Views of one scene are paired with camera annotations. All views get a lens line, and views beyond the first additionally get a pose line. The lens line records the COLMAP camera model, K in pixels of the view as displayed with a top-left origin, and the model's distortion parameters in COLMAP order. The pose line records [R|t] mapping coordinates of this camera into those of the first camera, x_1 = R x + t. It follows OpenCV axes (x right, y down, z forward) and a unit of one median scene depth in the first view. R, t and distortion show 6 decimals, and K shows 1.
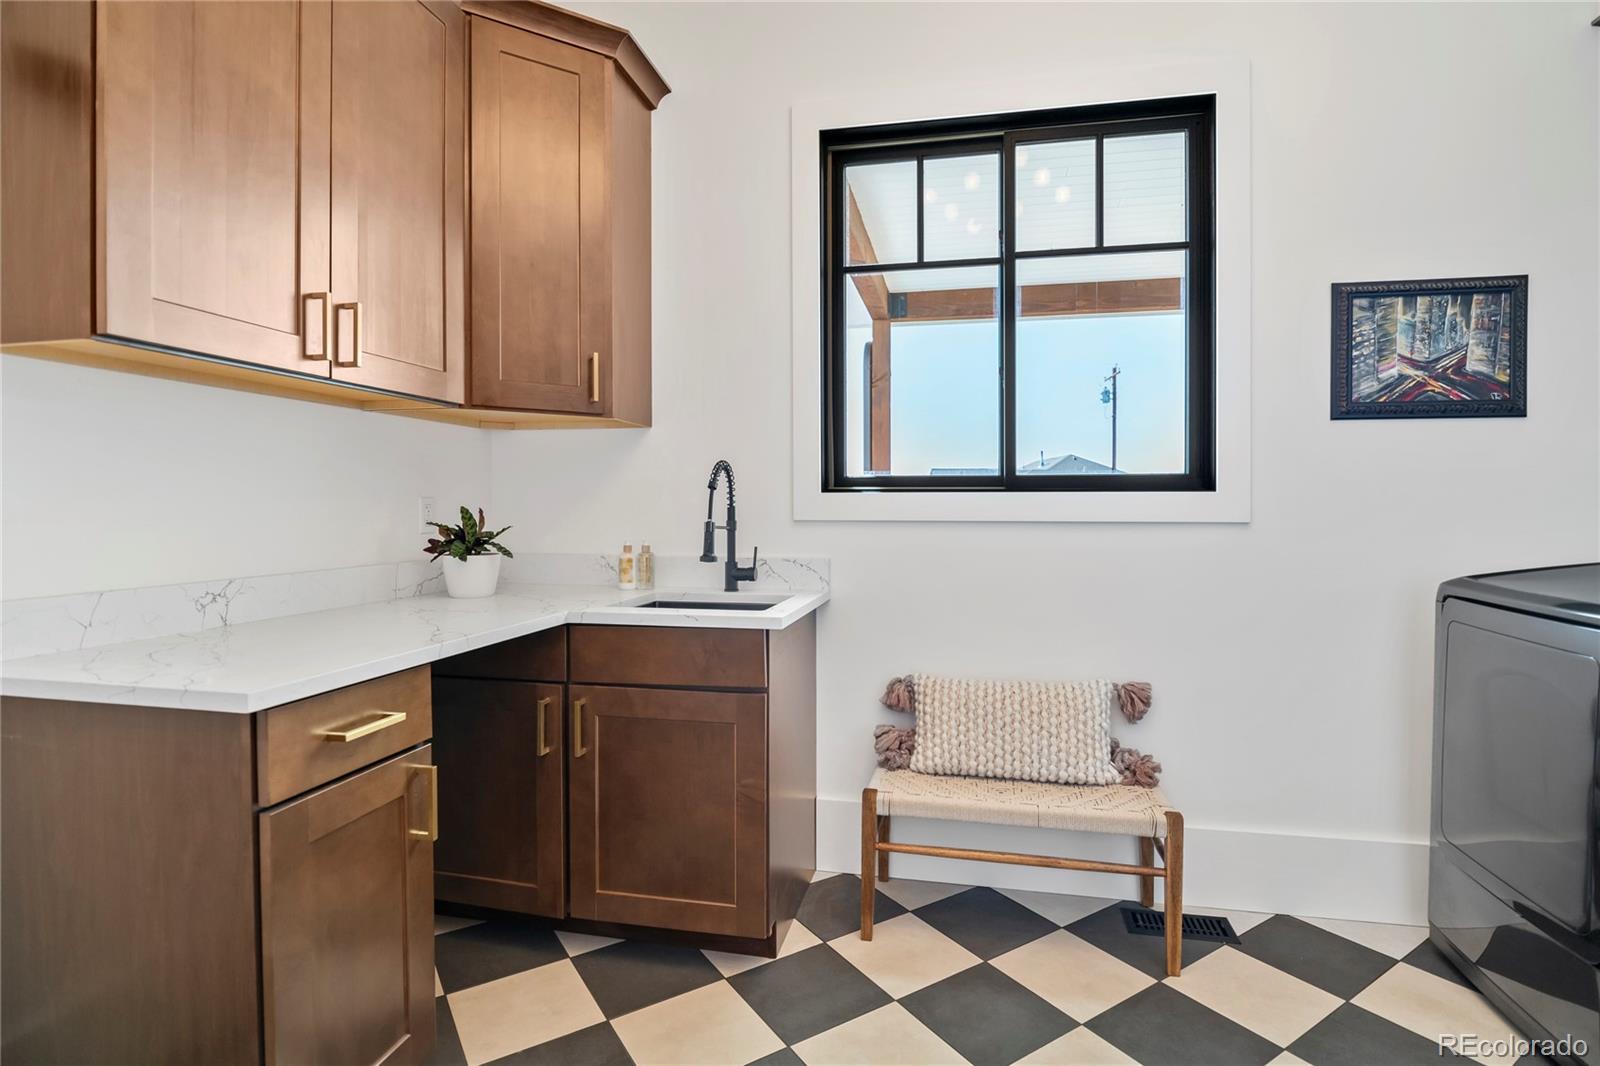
lens RADIAL K [[783.5, 0, 811.3], [0, 783.5, 521.0], [0, 0, 1]] dist [-0.016072, -0.000940]
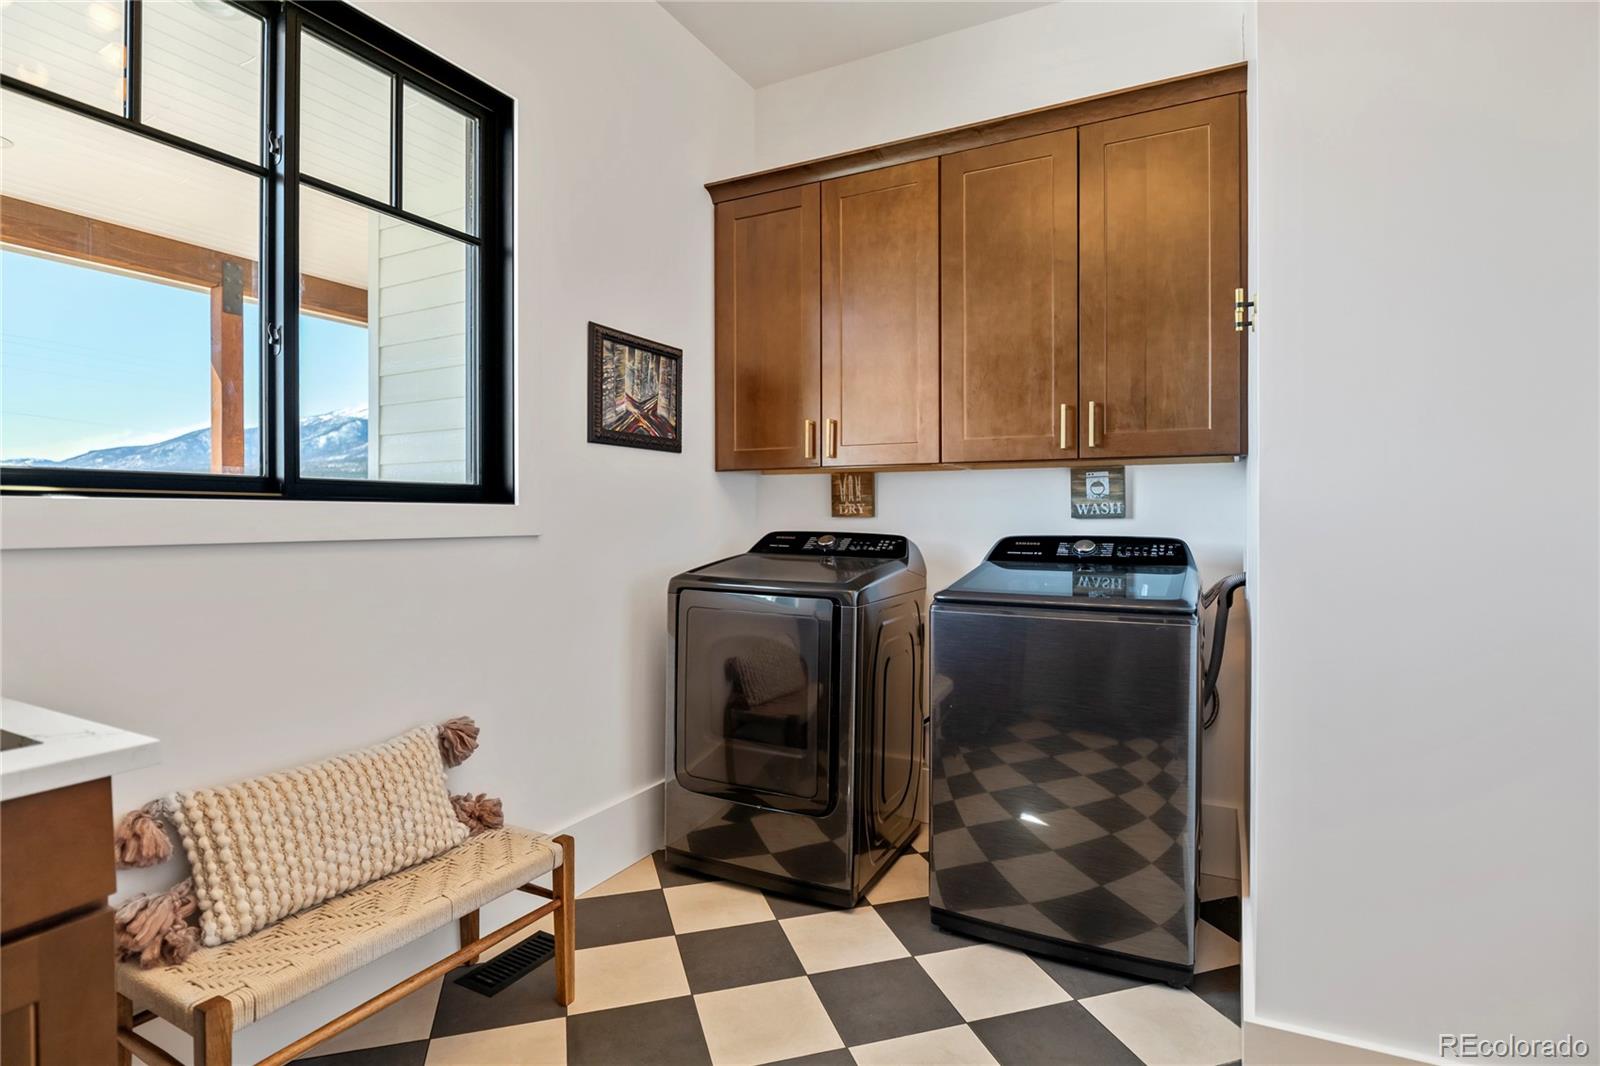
lens RADIAL K [[783.5, 0, 813.6], [0, 783.5, 528.6], [0, 0, 1]] dist [-0.016072, -0.000940]
pose [[0.287528, -0.013520, 0.957677, -0.325059], [0.023041, 0.999709, 0.007196, -0.006158], [-0.957495, 0.019997, 0.287756, 0.369088]]
